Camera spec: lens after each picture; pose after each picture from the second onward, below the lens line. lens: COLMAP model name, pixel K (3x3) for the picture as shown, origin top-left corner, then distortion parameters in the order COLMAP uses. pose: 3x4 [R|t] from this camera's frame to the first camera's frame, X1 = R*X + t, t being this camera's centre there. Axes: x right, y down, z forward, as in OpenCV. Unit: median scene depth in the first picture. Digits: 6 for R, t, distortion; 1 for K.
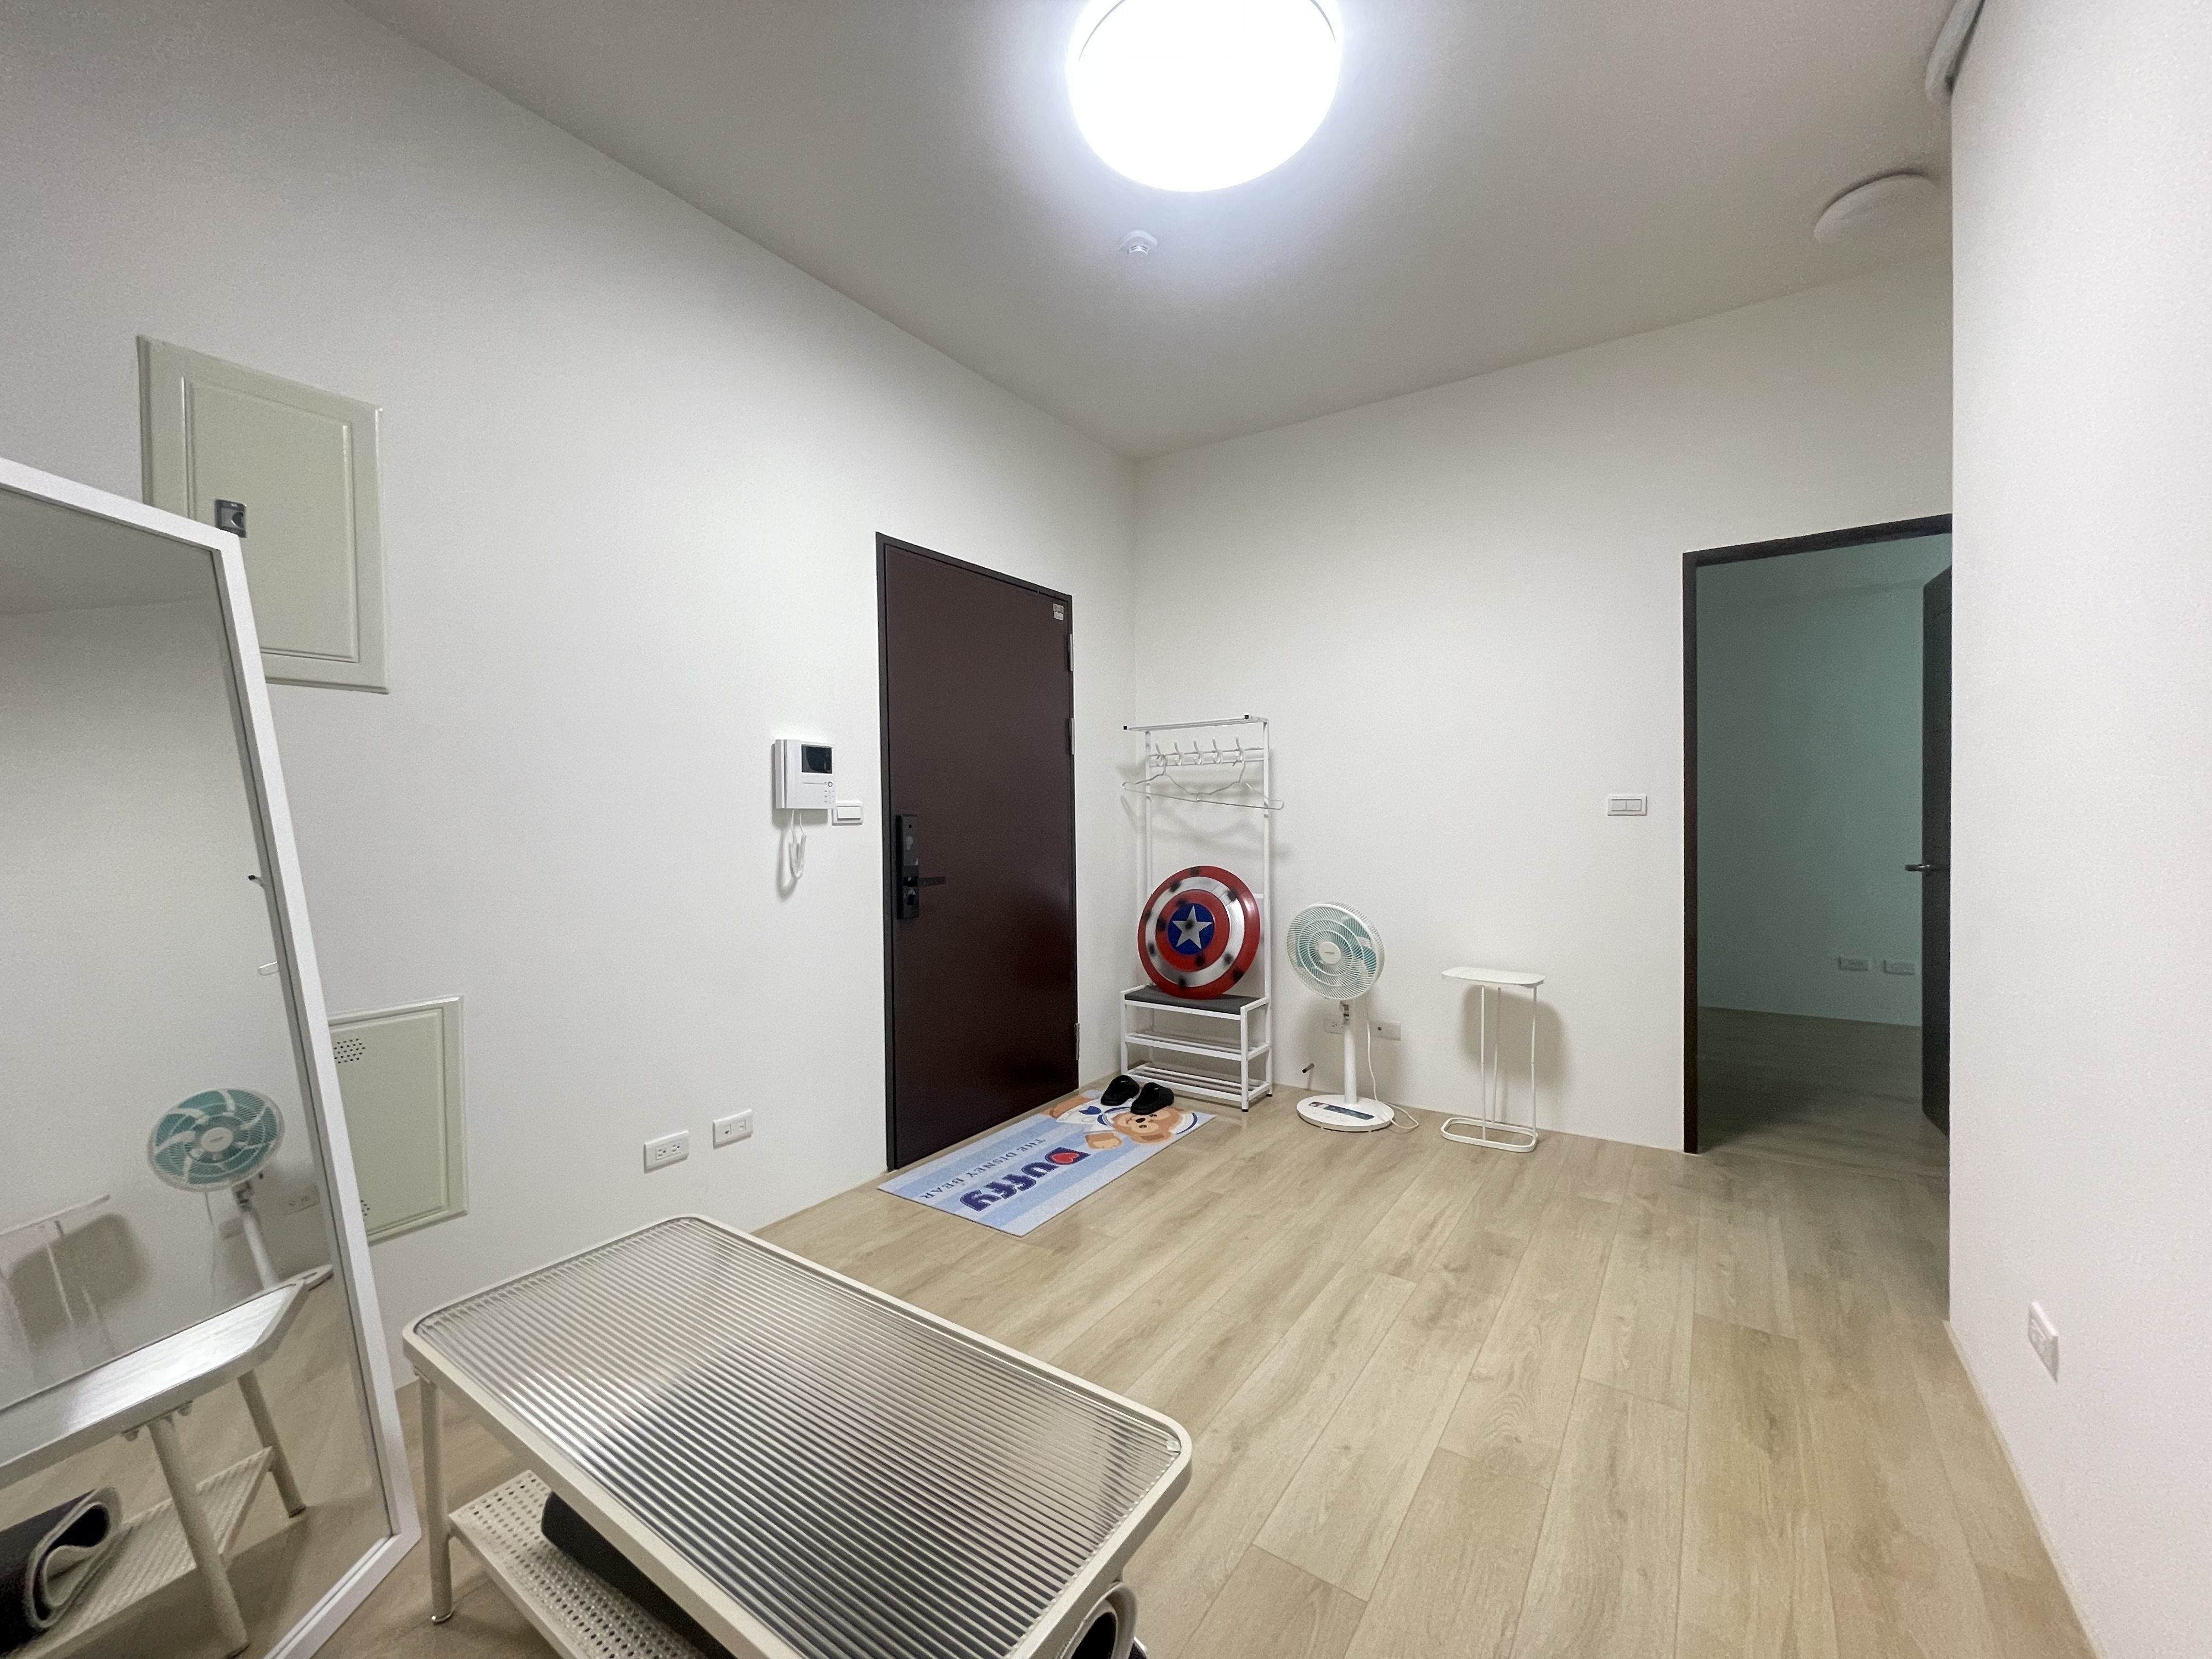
lens RADIAL K [[897.5, 0, 1101.5], [0, 897.5, 828.8], [0, 0, 1]] dist [0.001587, -0.000147]
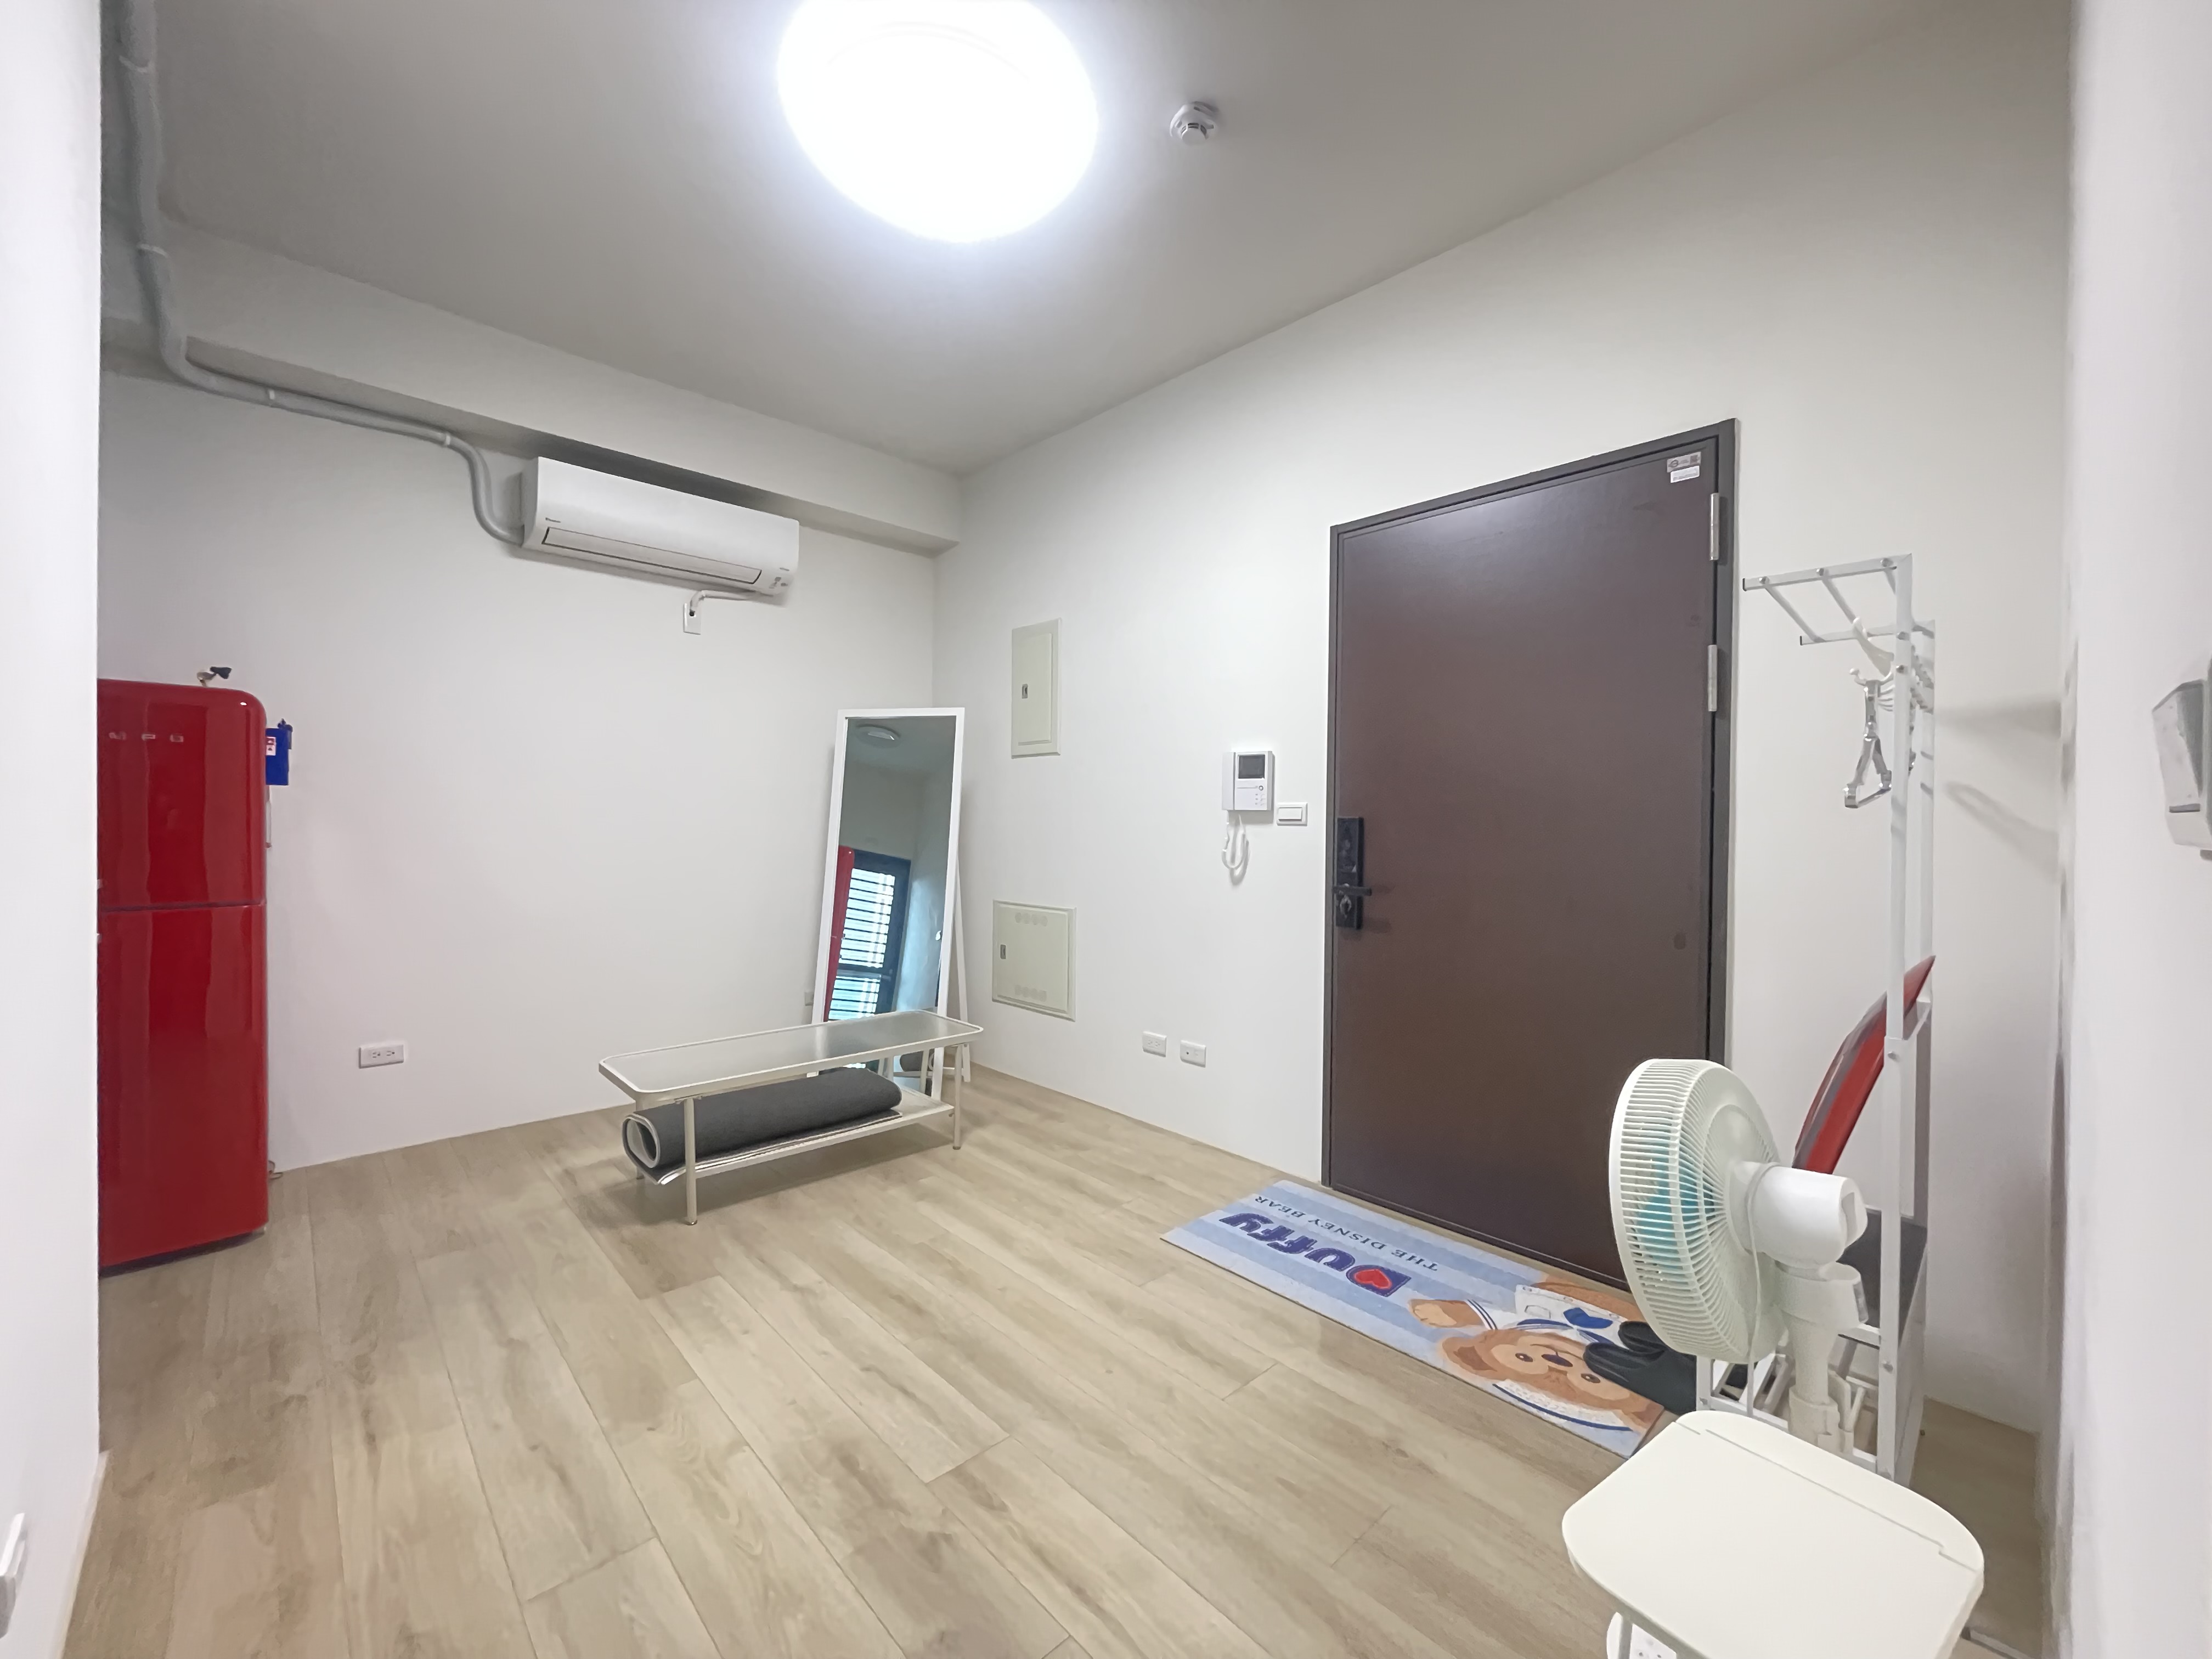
lens RADIAL K [[890.1, 0, 1085.2], [0, 890.1, 834.8], [0, 0, 1]] dist [-0.000738, -0.000234]
pose [[-0.226826, 0.017863, -0.973771, 0.733778], [-0.023257, 0.999447, 0.023751, -0.011542], [0.973658, 0.028035, -0.226285, 0.939849]]
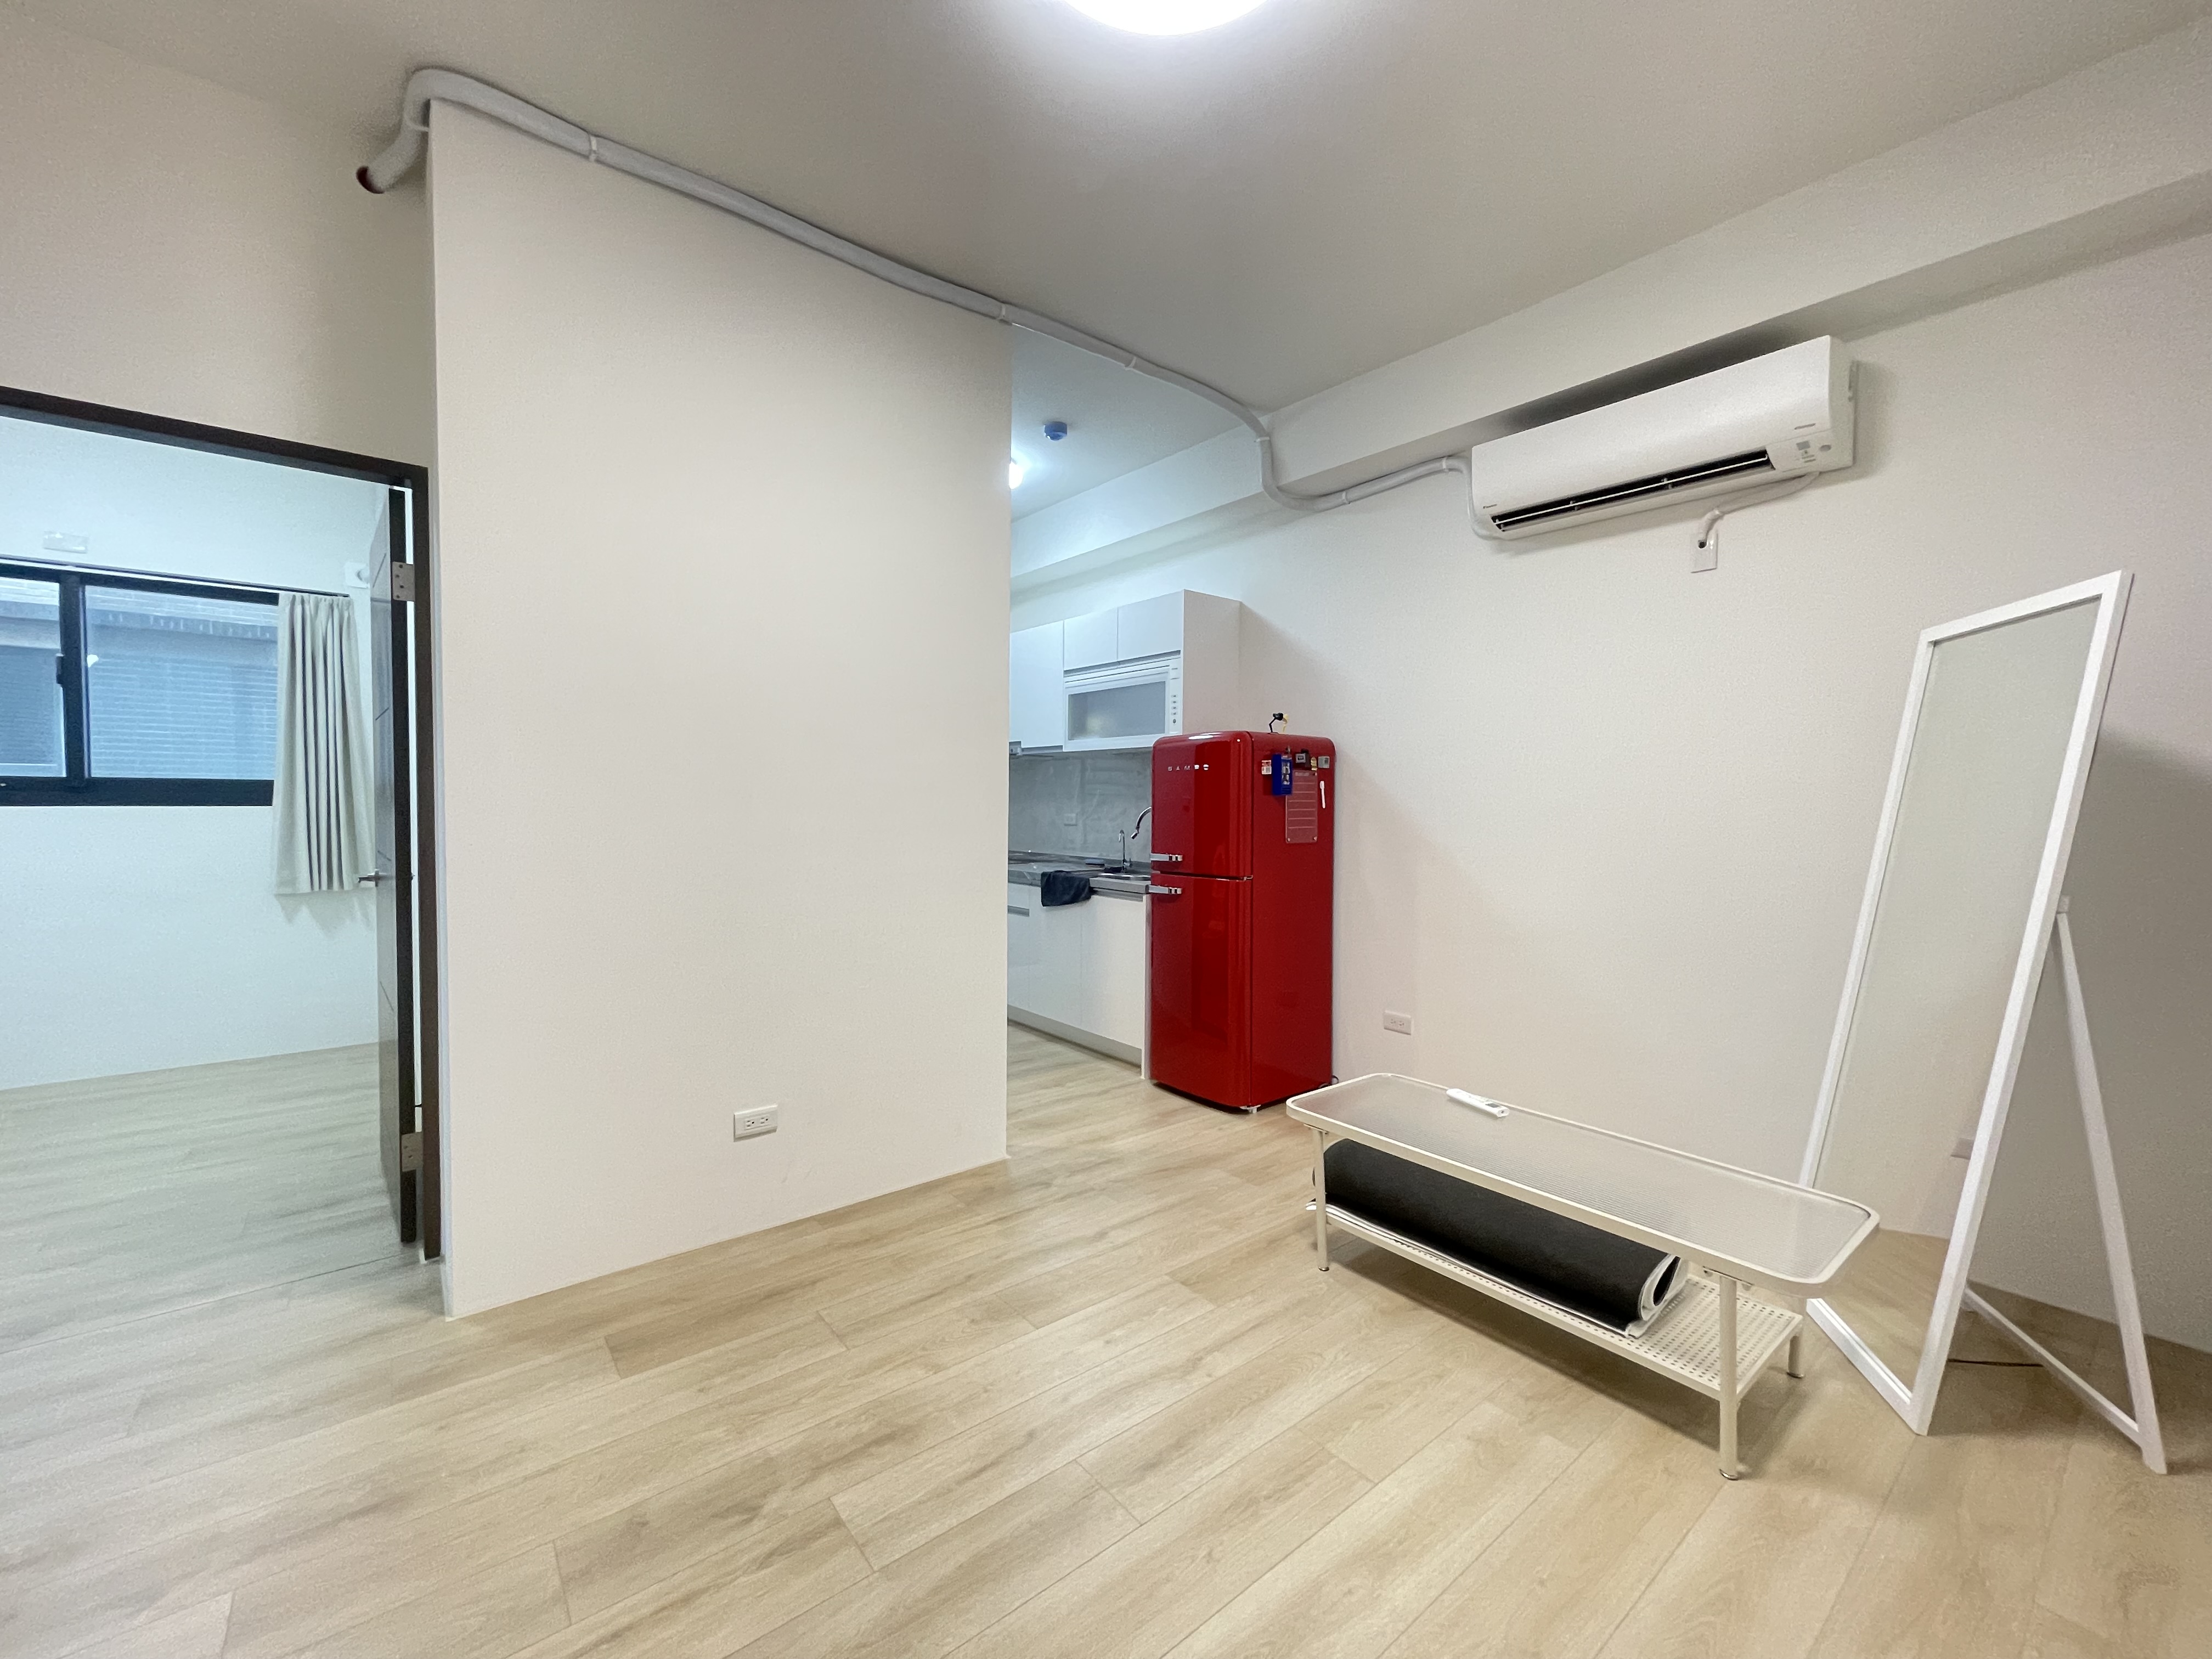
lens RADIAL K [[885.0, 0, 1101.9], [0, 885.0, 832.0], [0, 0, 1]] dist [-0.000292, -0.001620]
pose [[-0.957249, -0.007567, 0.289166, -0.032758], [0.006775, 0.998797, 0.048564, -0.030588], [-0.289186, 0.048447, -0.956046, 1.167598]]
